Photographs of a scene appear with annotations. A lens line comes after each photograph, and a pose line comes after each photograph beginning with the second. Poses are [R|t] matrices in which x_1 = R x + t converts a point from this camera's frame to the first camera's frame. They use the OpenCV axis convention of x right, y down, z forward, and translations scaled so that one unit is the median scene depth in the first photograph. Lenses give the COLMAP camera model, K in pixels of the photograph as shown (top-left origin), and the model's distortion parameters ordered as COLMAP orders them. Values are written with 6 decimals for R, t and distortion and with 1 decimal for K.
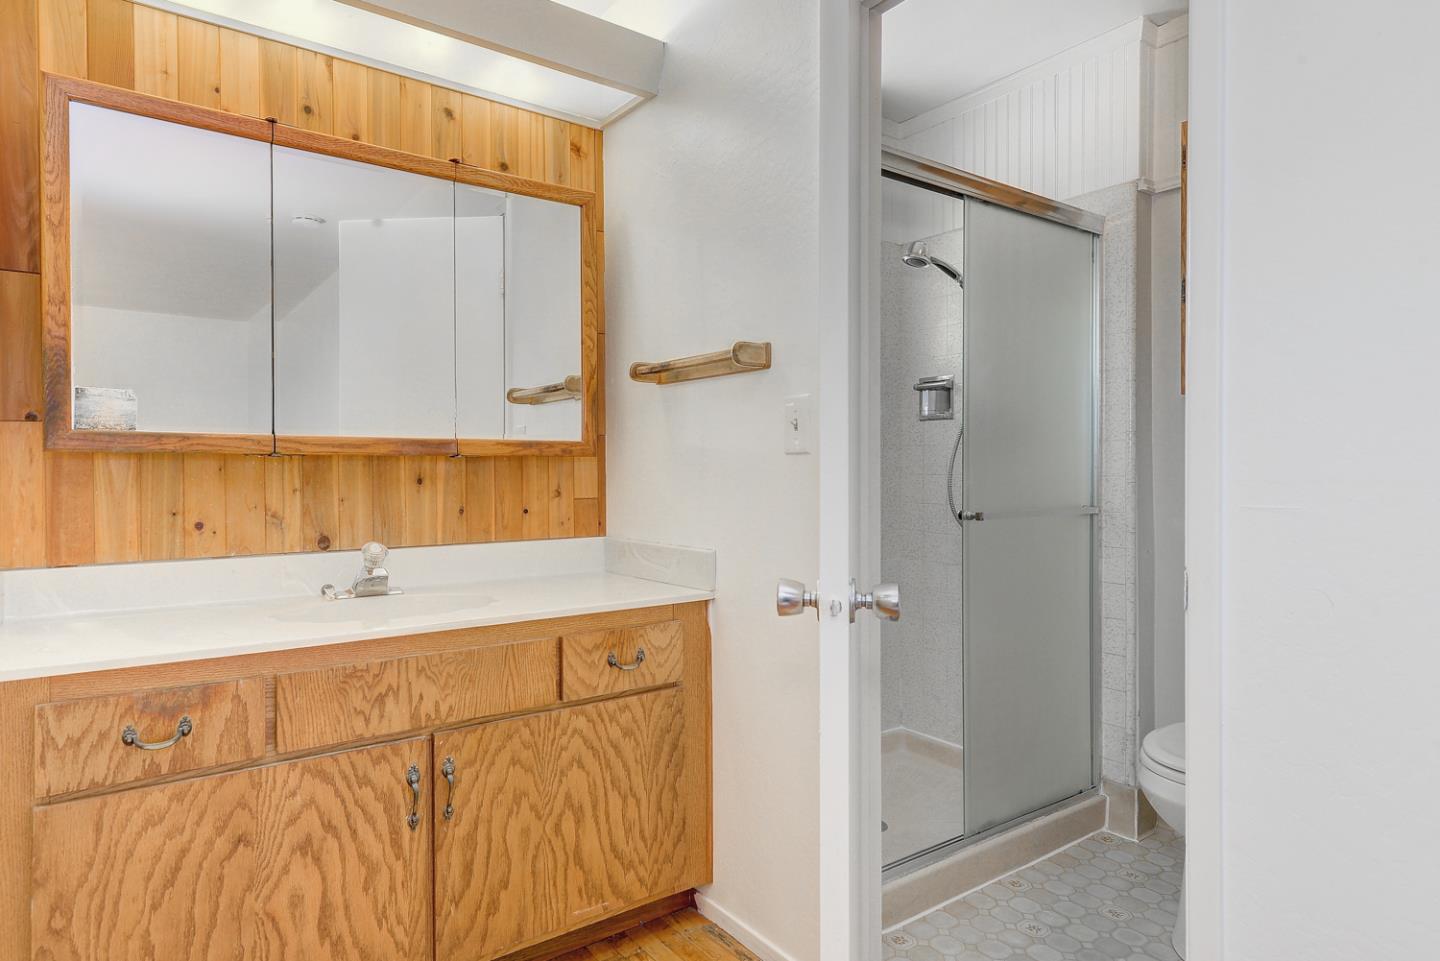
lens RADIAL K [[838.6, 0, 720.7], [0, 838.6, 474.2], [0, 0, 1]] dist [0.032323, 0.000322]
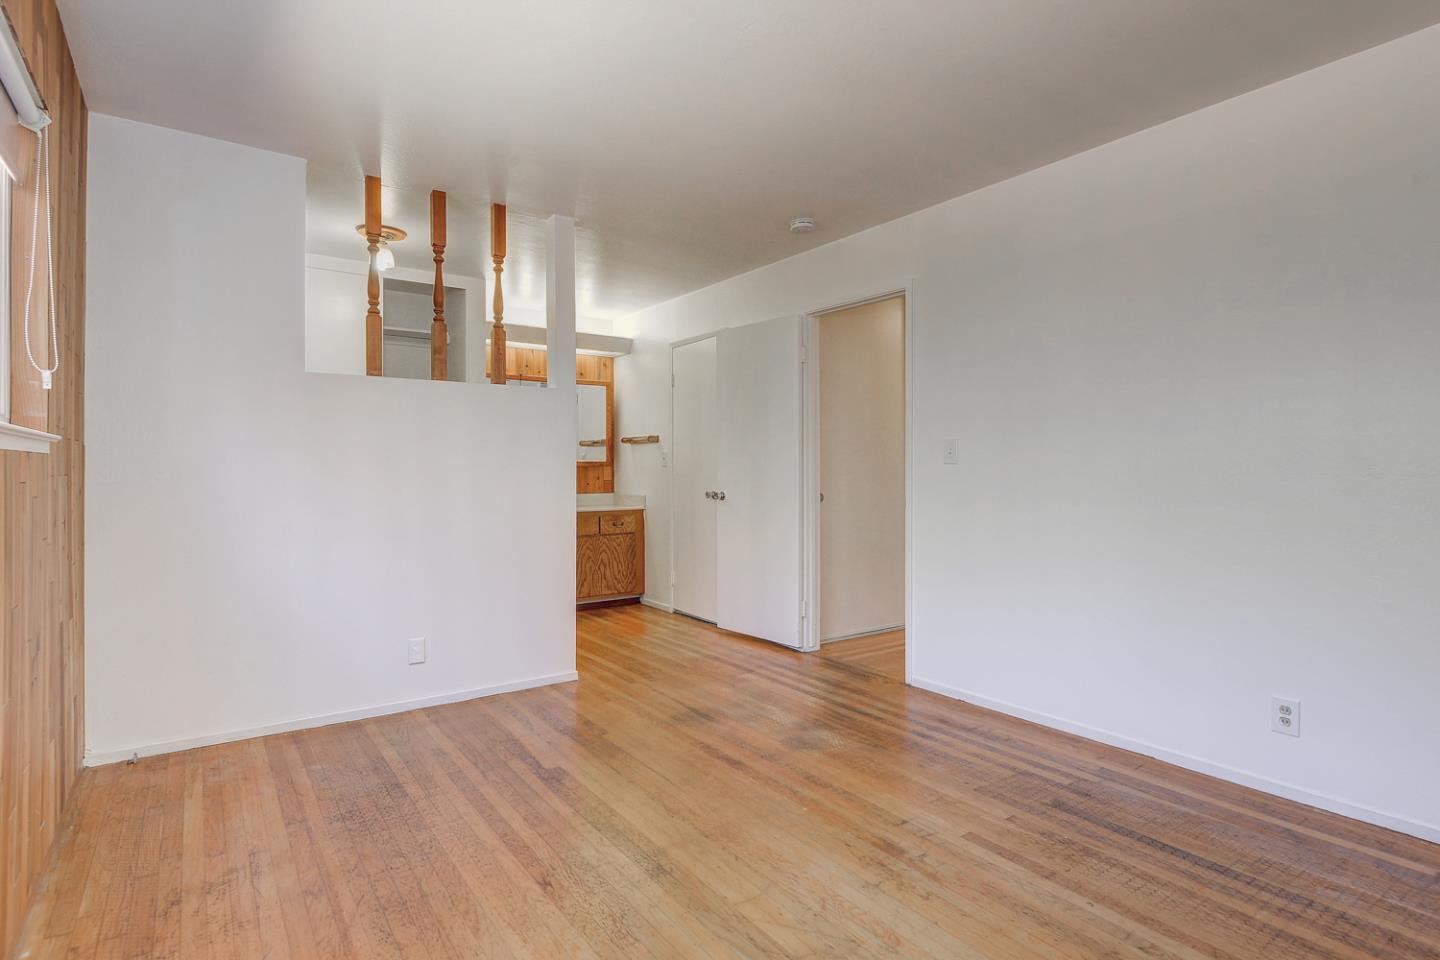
lens RADIAL K [[764.1, 0, 728.5], [0, 764.1, 473.9], [0, 0, 1]] dist [-0.018515, -0.000683]
pose [[0.999961, 0.003470, -0.008162, 0.349534], [-0.003486, 0.999992, -0.001949, 0.012432], [0.008155, 0.001977, 0.999965, -2.050769]]
